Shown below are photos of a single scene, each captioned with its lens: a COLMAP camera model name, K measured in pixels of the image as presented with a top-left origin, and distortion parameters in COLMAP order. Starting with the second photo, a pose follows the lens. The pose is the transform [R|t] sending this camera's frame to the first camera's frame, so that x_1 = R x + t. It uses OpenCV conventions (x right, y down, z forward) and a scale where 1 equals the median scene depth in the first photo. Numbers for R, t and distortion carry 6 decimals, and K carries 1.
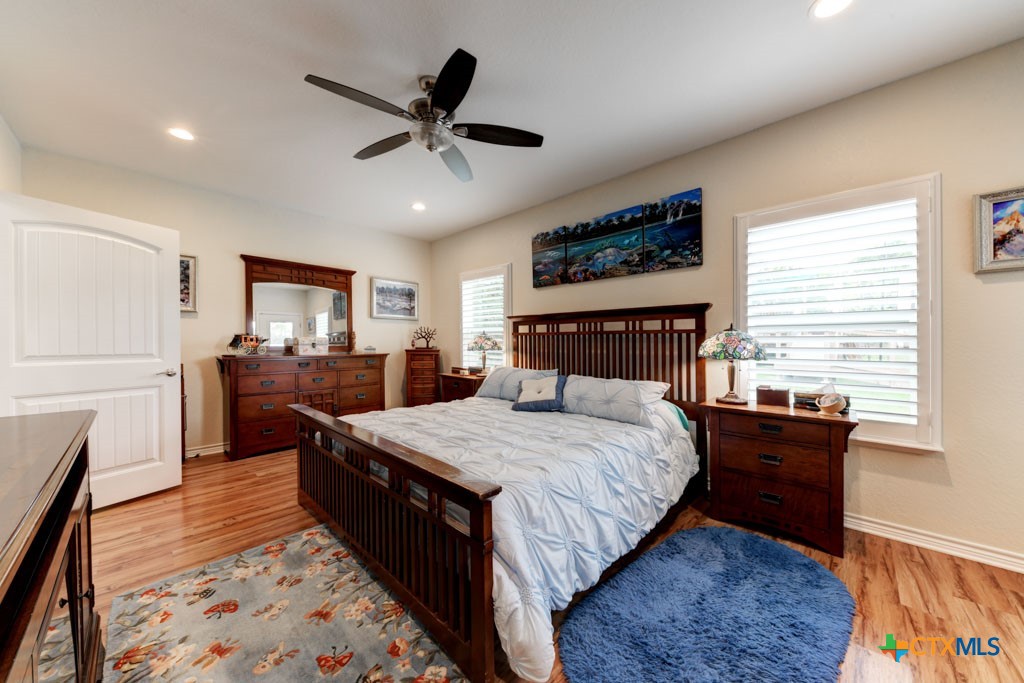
lens RADIAL K [[355.5, 0, 514.7], [0, 355.5, 347.5], [0, 0, 1]] dist [0.003296, -0.000492]
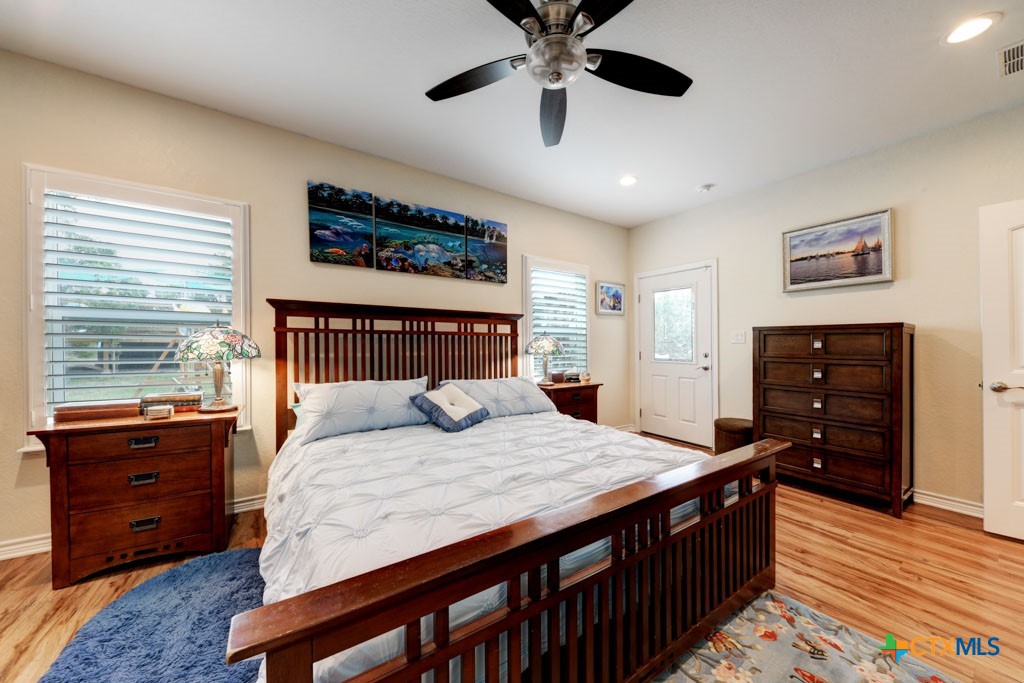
lens RADIAL K [[355.5, 0, 515.2], [0, 355.5, 336.3], [0, 0, 1]] dist [0.003296, -0.000492]
pose [[0.208868, 0.019236, 0.977755, -0.640761], [0.010676, 0.999702, -0.021949, -0.011200], [-0.977886, 0.015023, 0.208601, 0.621805]]
